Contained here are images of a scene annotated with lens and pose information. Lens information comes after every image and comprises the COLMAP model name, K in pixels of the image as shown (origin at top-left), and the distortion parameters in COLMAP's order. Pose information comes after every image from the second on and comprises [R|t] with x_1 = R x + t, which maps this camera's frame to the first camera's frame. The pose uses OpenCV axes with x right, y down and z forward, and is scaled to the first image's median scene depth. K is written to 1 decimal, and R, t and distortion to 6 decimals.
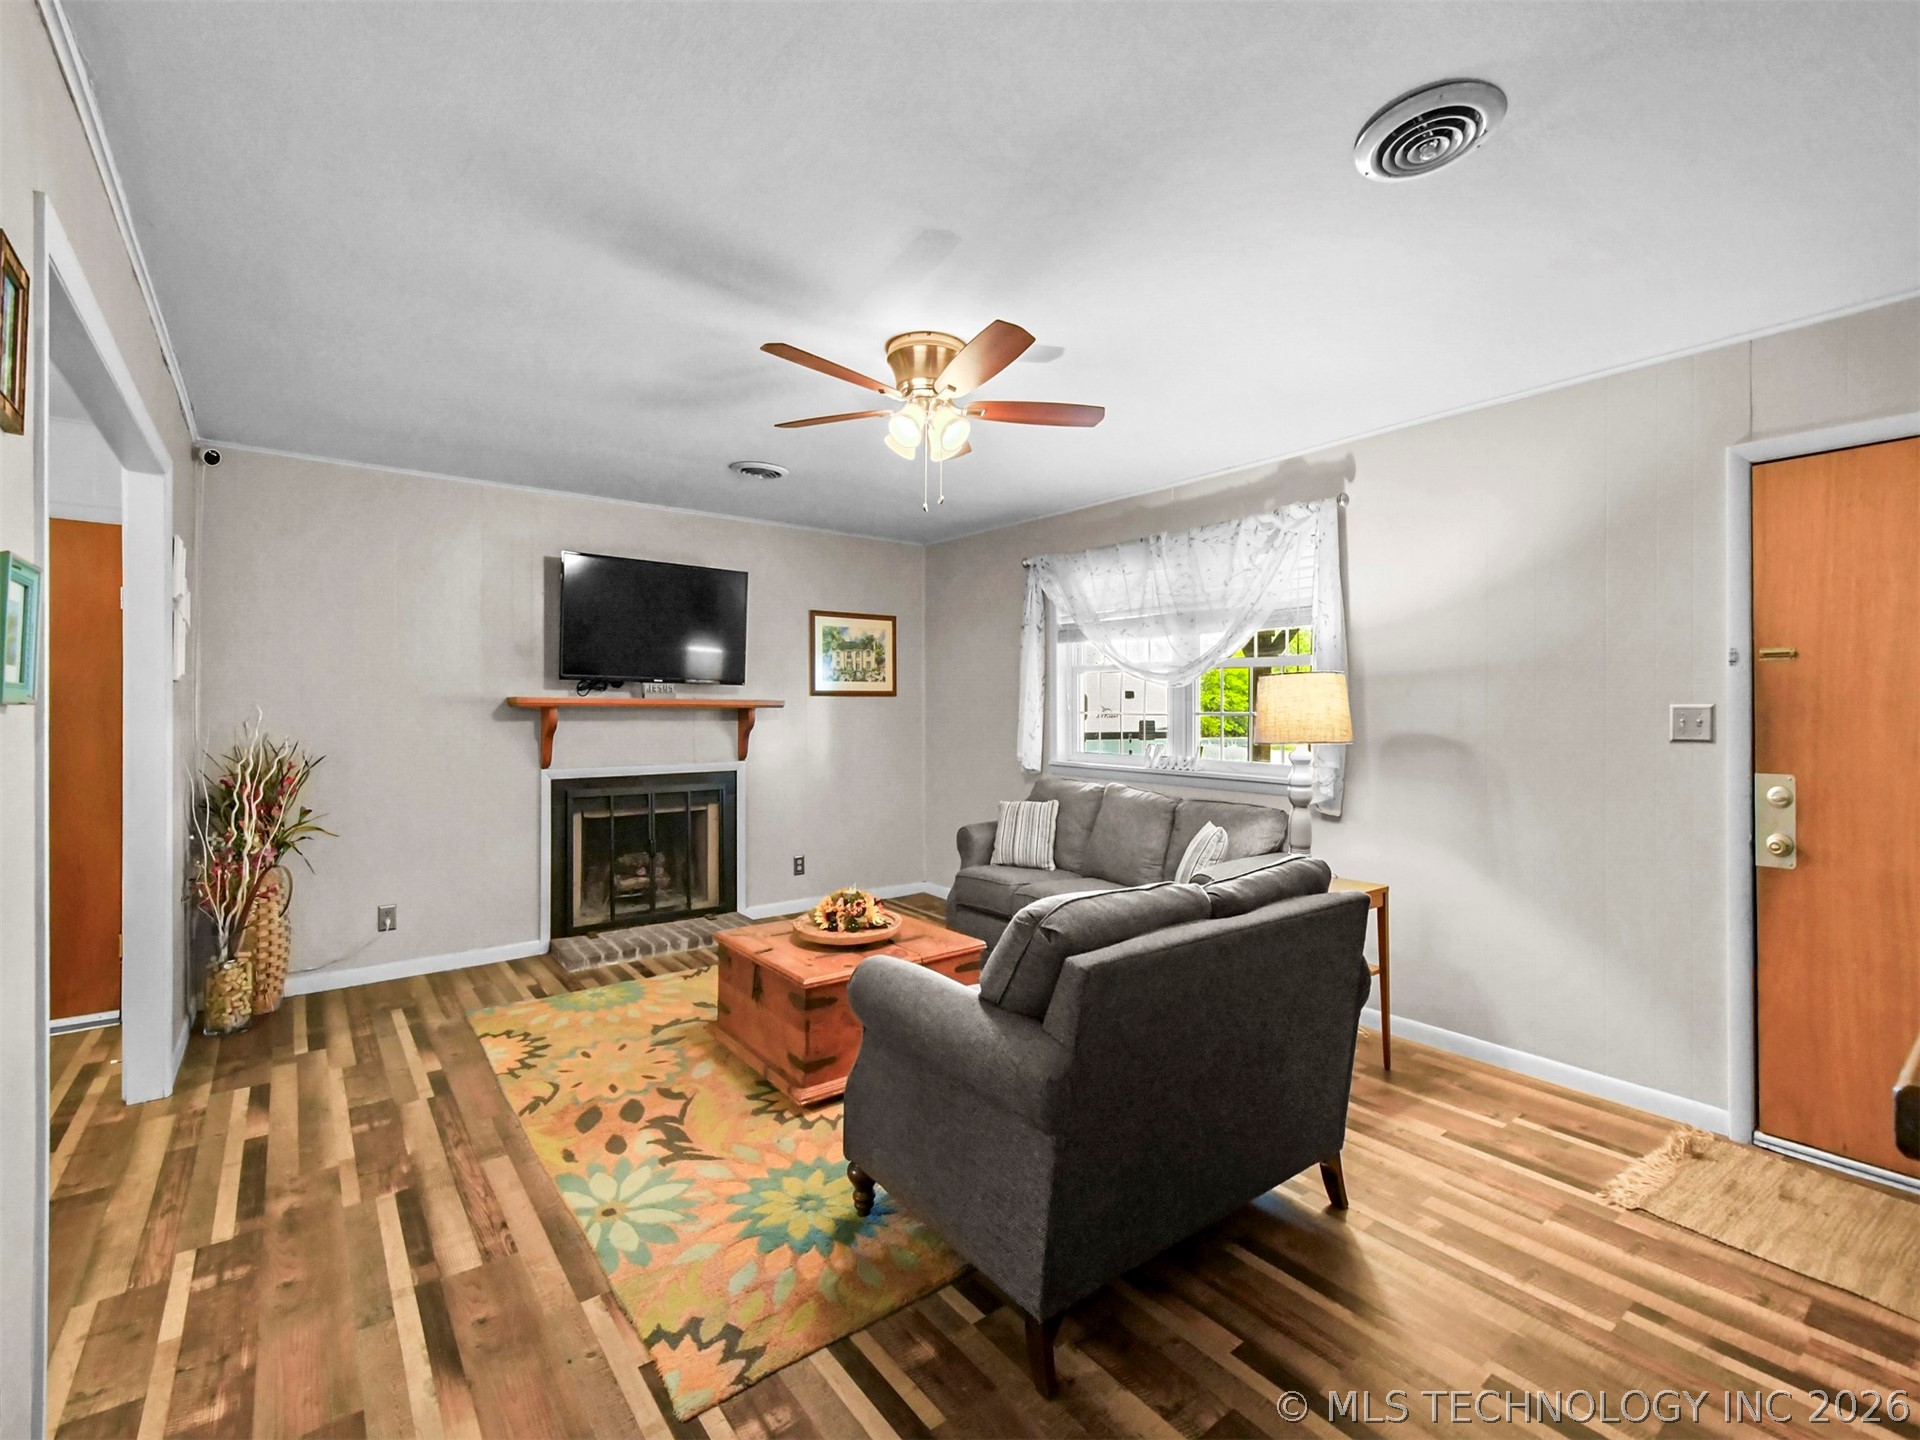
lens RADIAL K [[868.5, 0, 973.3], [0, 868.5, 701.1], [0, 0, 1]] dist [0.019131, -0.003161]
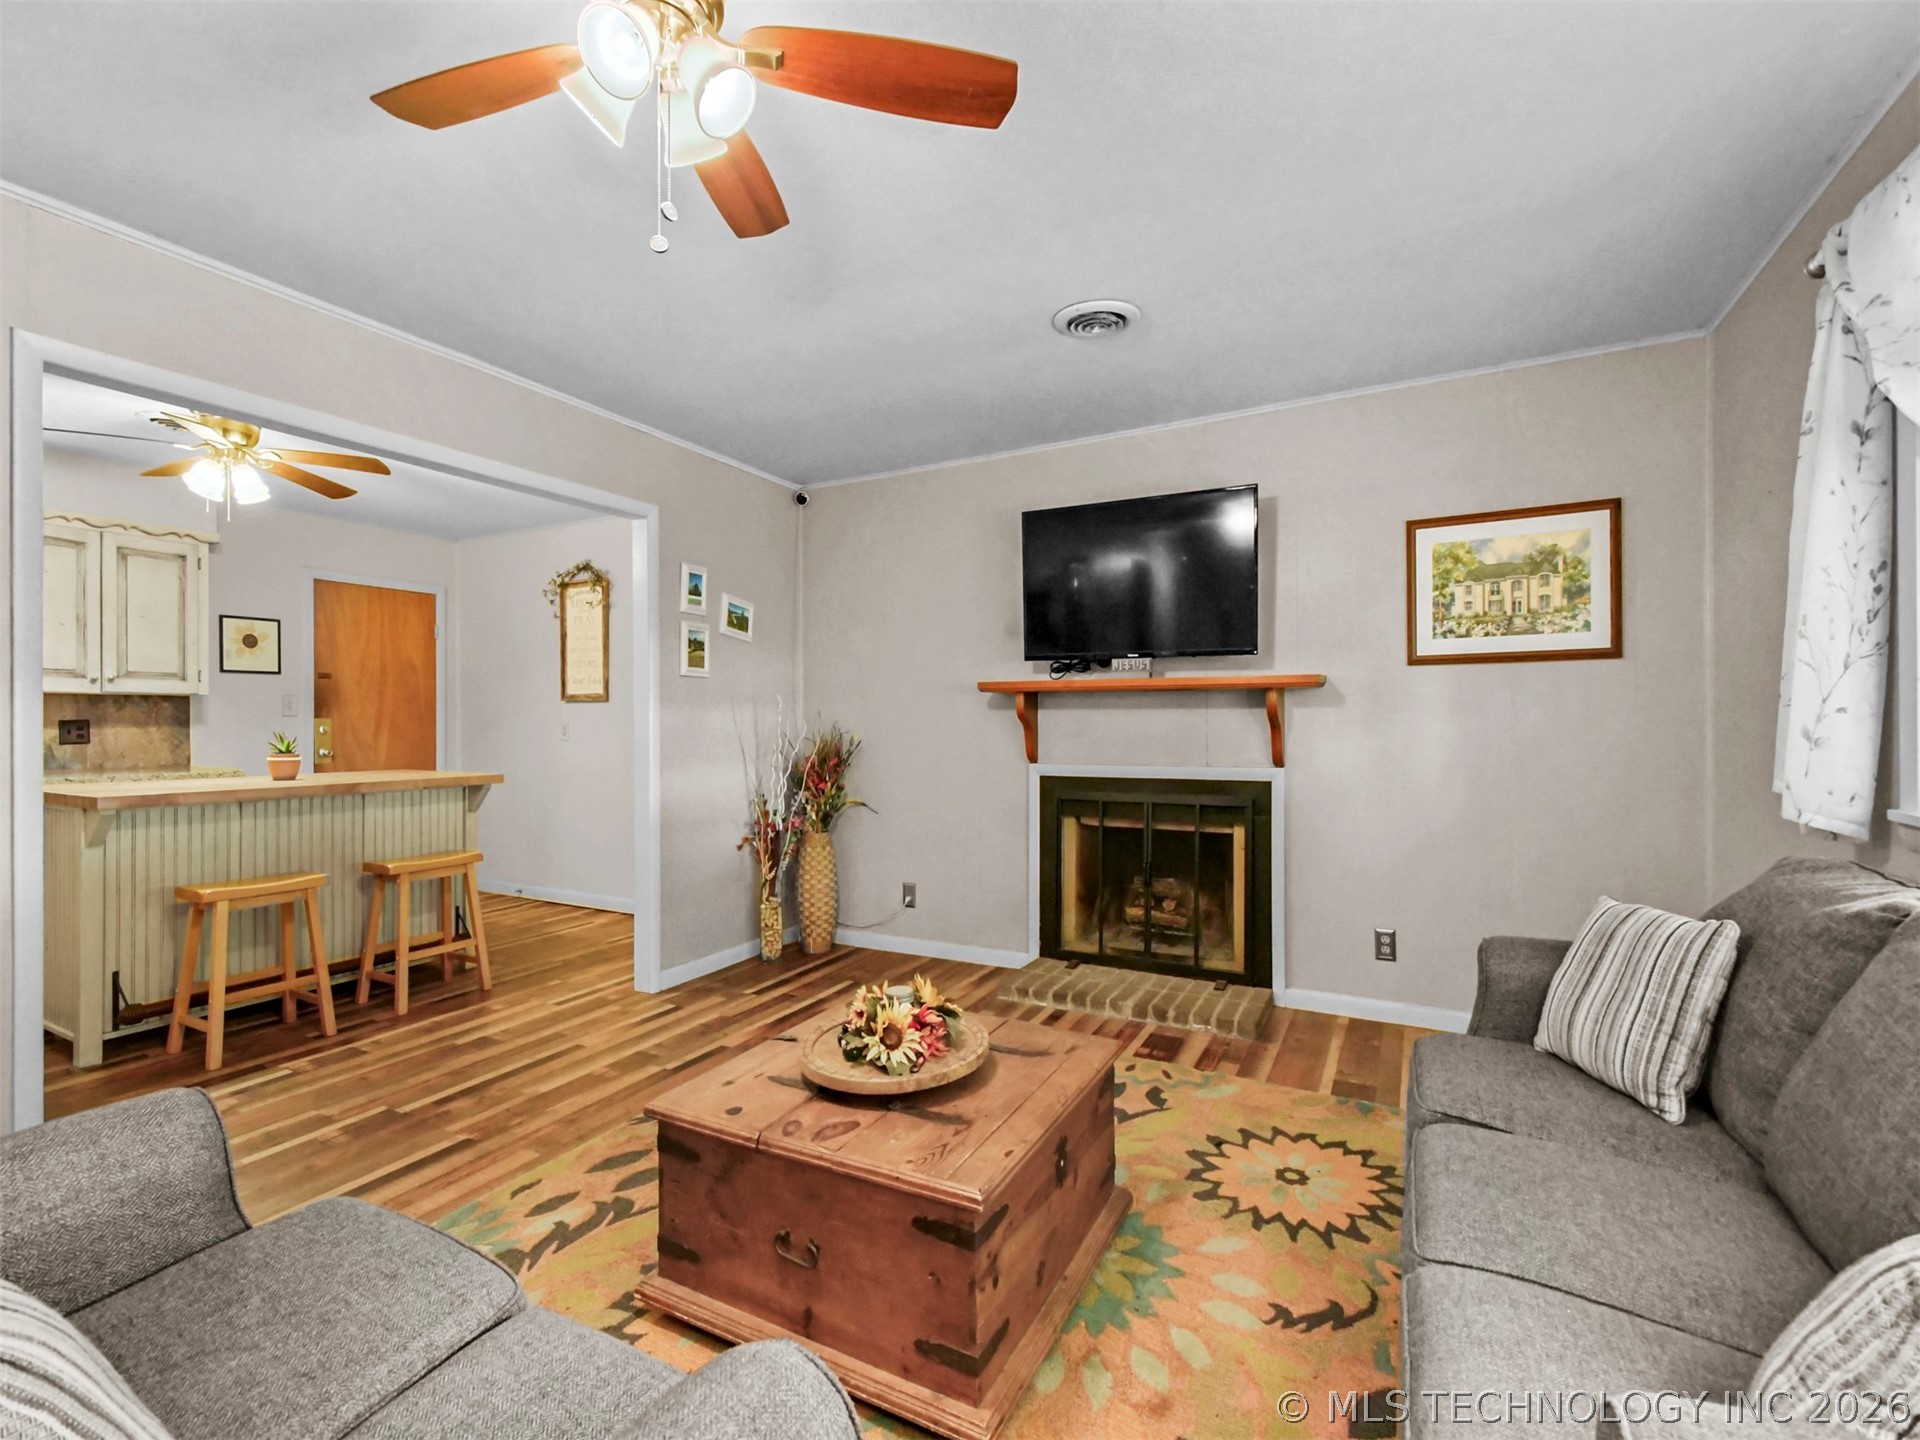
lens RADIAL K [[868.5, 0, 969.9], [0, 868.5, 727.5], [0, 0, 1]] dist [0.019131, -0.003161]
pose [[0.406183, 0.007827, -0.913758, 0.312224], [0.013459, 0.999804, 0.014547, 0.031119], [0.913693, -0.018207, 0.405998, 0.637399]]
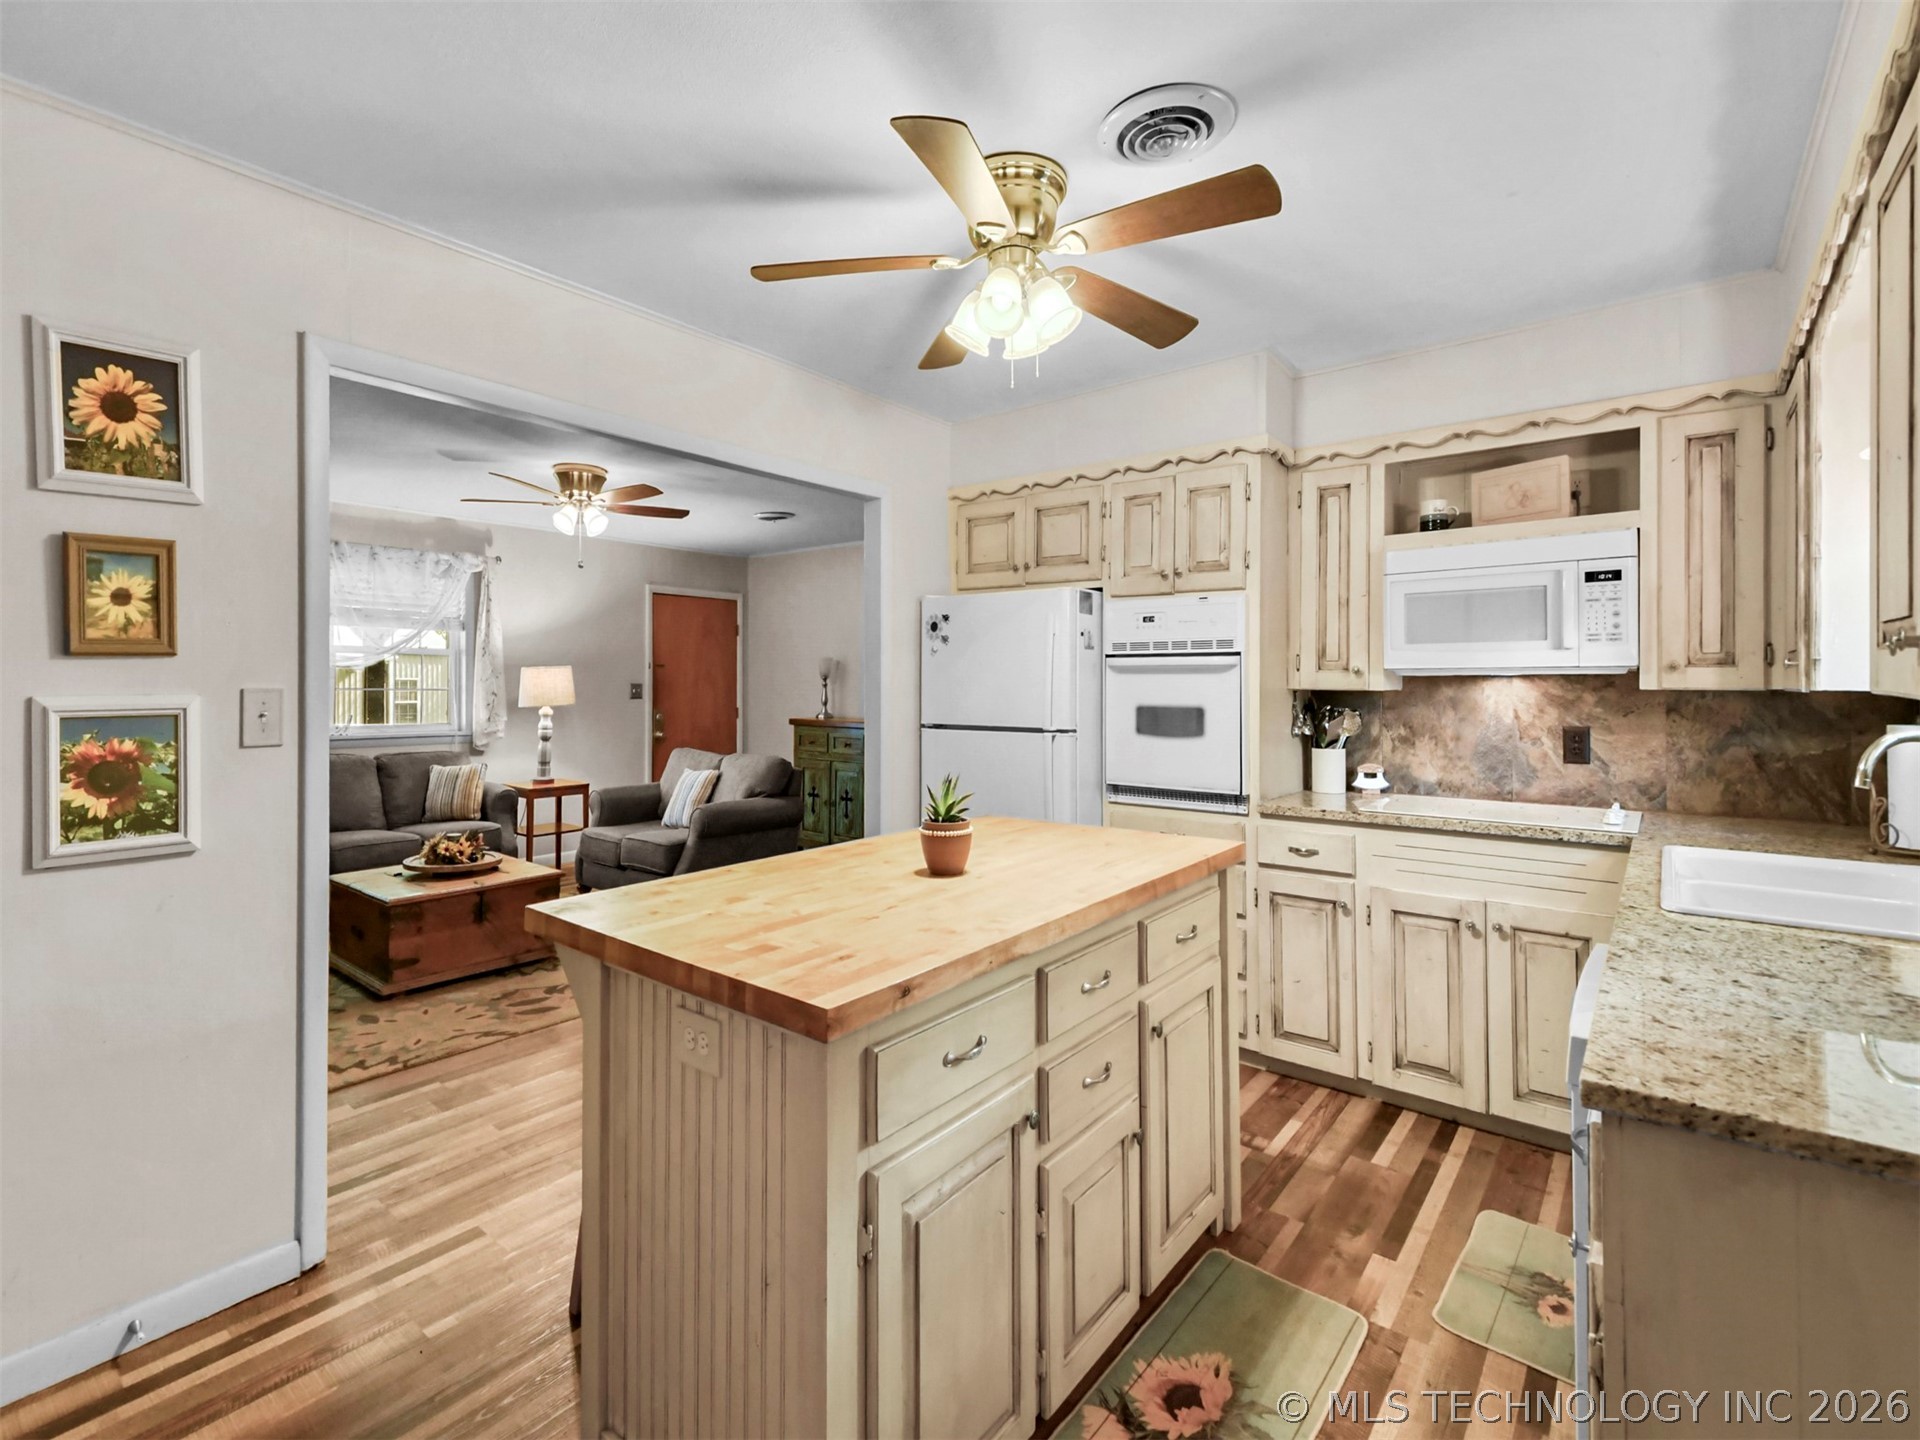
lens RADIAL K [[868.5, 0, 956.0], [0, 868.5, 674.3], [0, 0, 1]] dist [0.019131, -0.003161]
pose [[-0.236304, 0.005843, 0.971662, -1.201687], [-0.014577, 0.999848, -0.009557, -0.008350], [-0.971570, -0.016422, -0.236183, 0.467274]]
